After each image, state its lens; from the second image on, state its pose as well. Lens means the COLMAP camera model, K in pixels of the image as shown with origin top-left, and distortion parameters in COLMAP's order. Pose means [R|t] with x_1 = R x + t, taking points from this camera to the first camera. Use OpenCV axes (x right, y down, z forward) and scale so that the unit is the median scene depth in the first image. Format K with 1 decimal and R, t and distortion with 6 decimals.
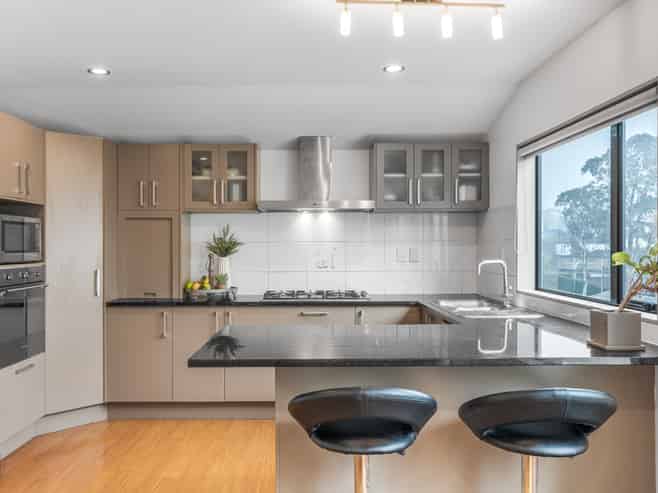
lens RADIAL K [[562.6, 0, 328.8], [0, 562.6, 241.9], [0, 0, 1]] dist [0.006593, 0.002307]
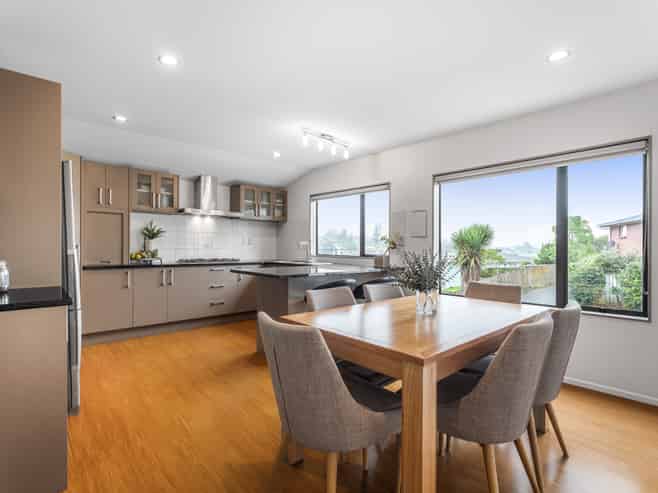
lens RADIAL K [[313.0, 0, 328.3], [0, 313.0, 252.1], [0, 0, 1]] dist [0.002676, -0.000009]
pose [[0.753910, -0.000464, 0.656978, -0.413242], [-0.027146, 0.999124, 0.031856, 0.021307], [-0.656417, -0.041851, 0.753237, -0.049959]]
